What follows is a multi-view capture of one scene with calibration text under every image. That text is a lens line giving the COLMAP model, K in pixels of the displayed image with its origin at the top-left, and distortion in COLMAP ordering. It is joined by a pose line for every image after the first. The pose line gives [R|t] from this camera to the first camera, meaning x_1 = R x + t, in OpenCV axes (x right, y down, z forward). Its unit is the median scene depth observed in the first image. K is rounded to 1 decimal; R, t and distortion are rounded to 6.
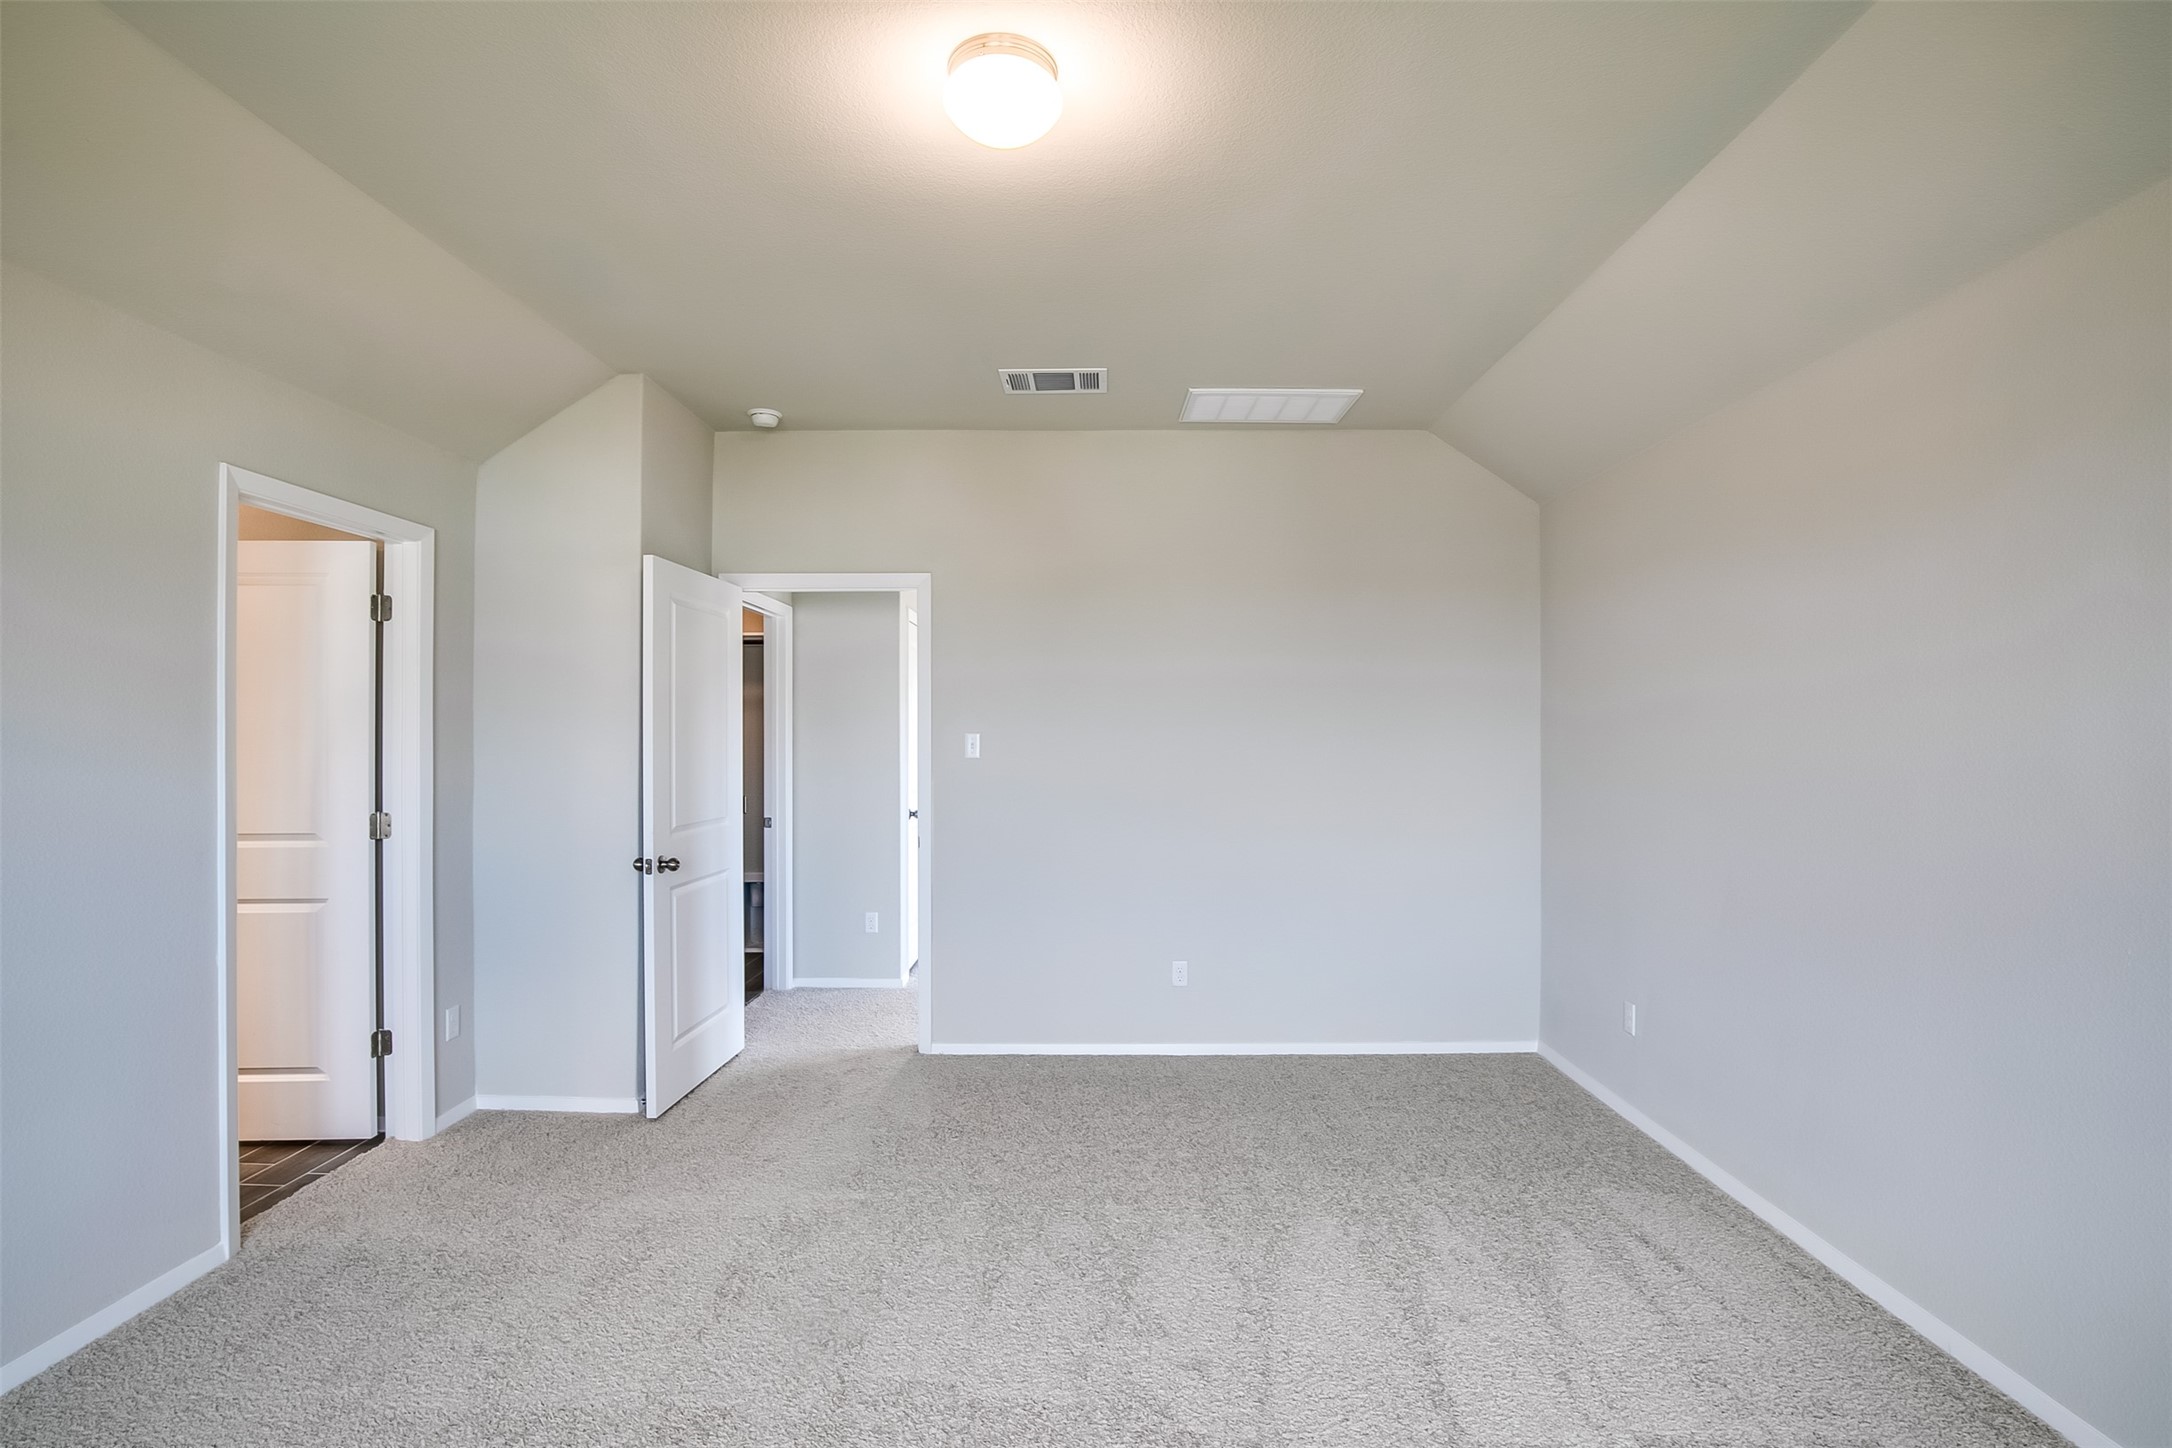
lens RADIAL K [[998.9, 0, 1083.6], [0, 998.9, 734.3], [0, 0, 1]] dist [-0.031736, 0.004489]
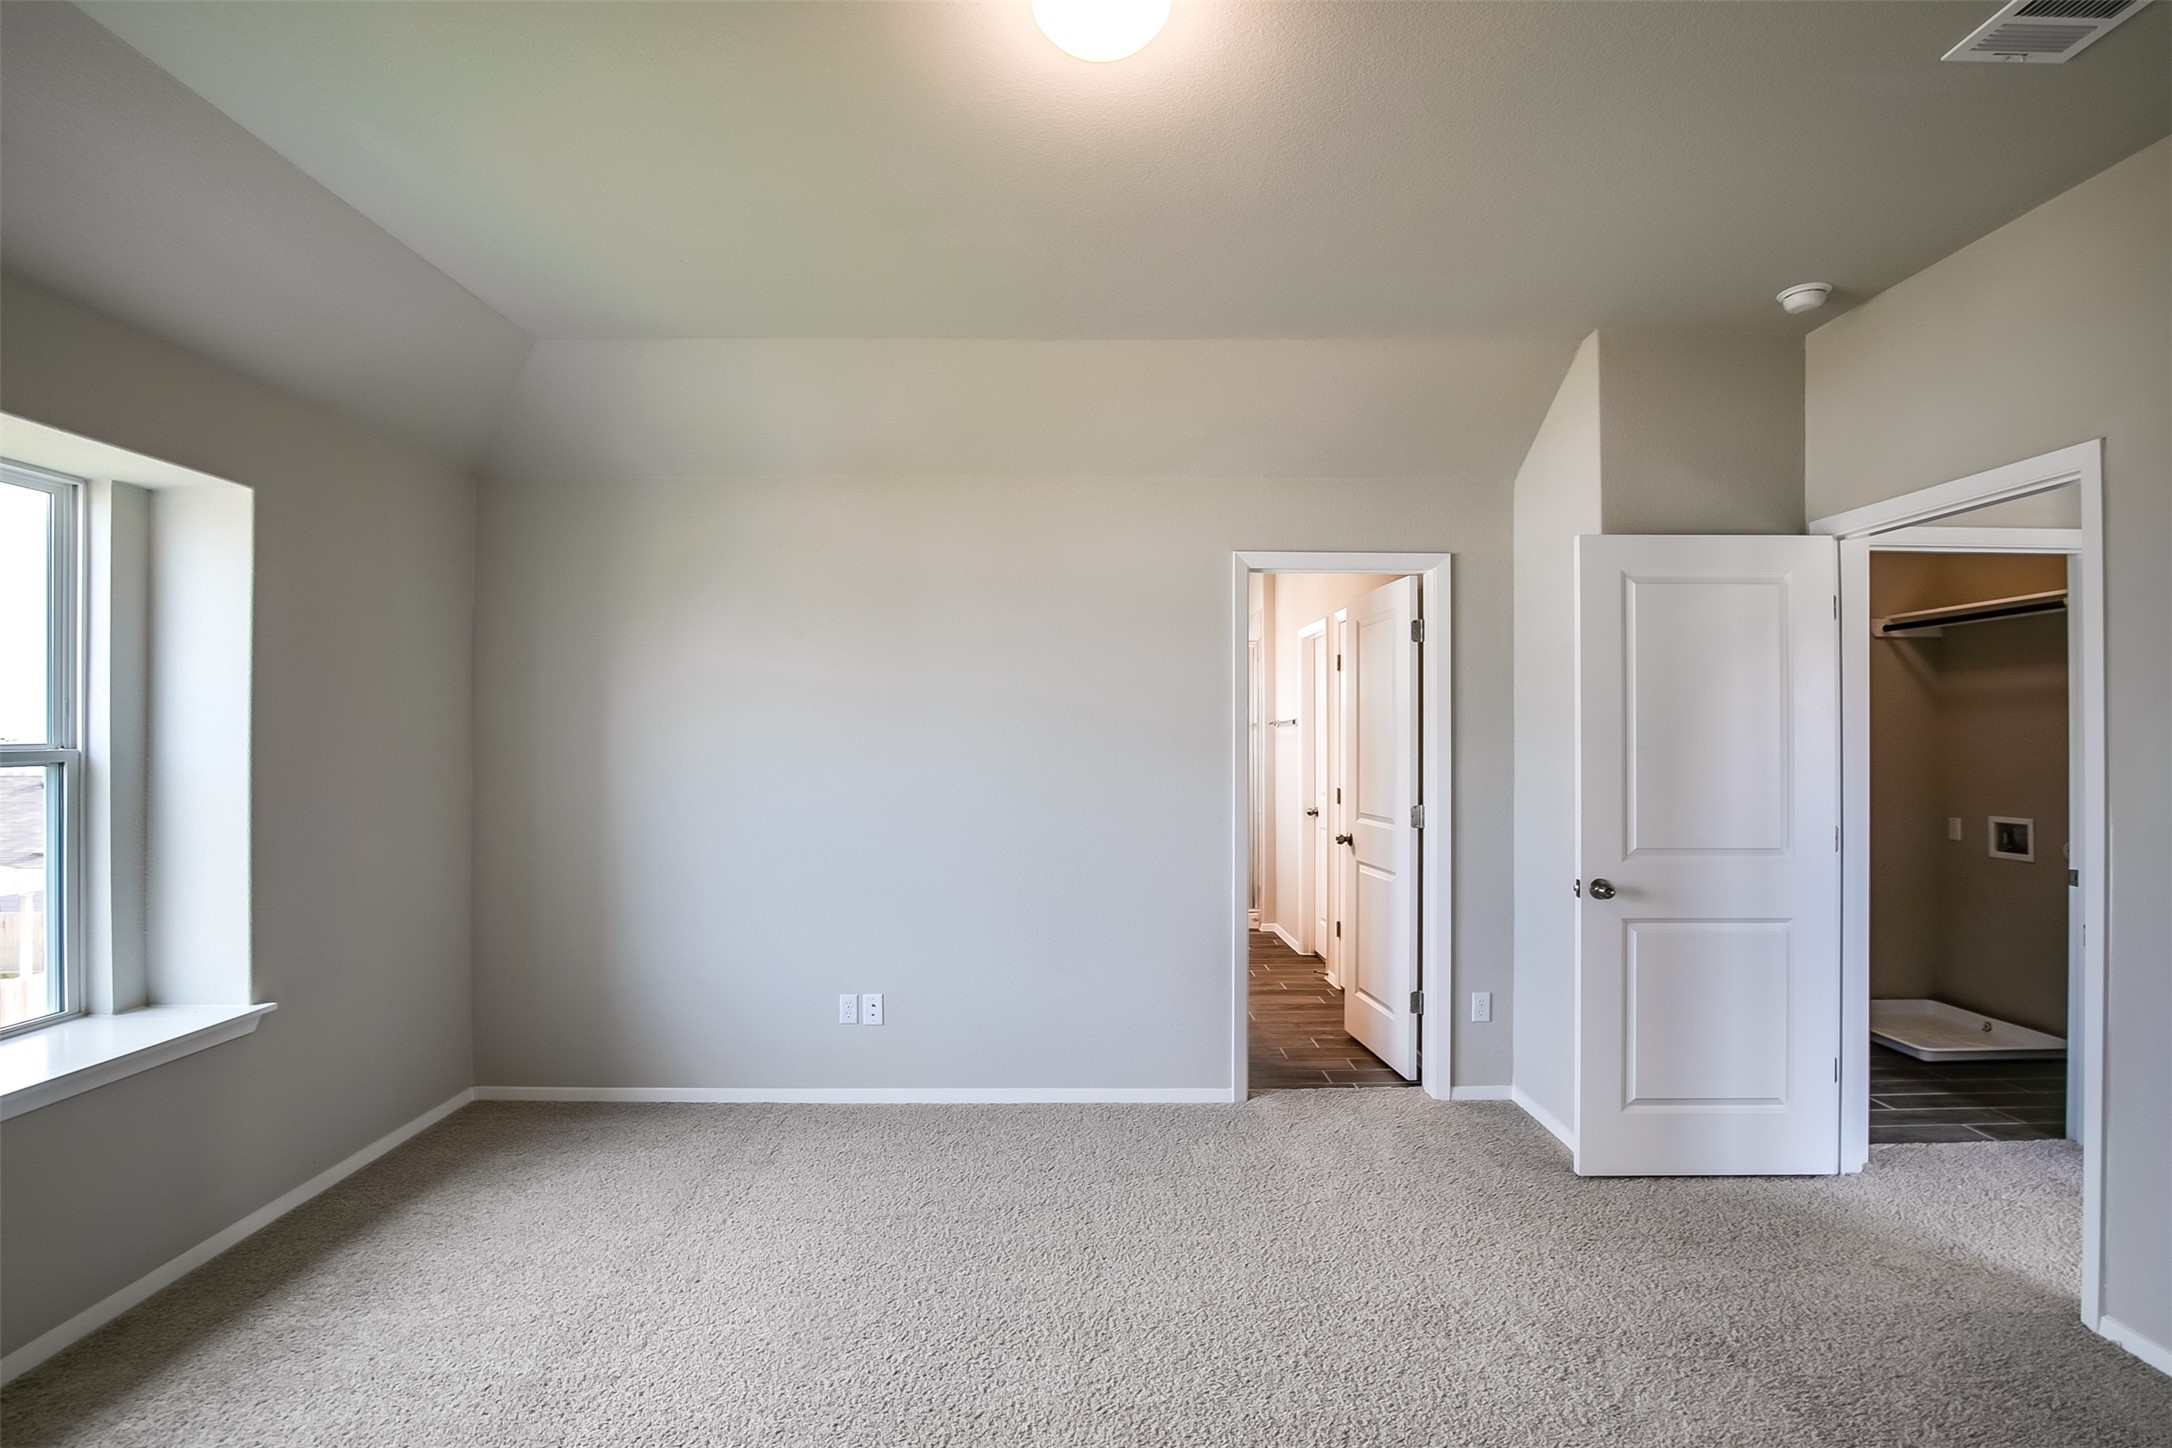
lens RADIAL K [[998.9, 0, 1088.0], [0, 998.9, 728.9], [0, 0, 1]] dist [-0.031736, 0.004489]
pose [[0.023373, -0.013694, -0.999633, 0.426549], [0.001029, 0.999906, -0.013673, 0.003362], [0.999726, -0.000709, 0.023385, 0.531459]]
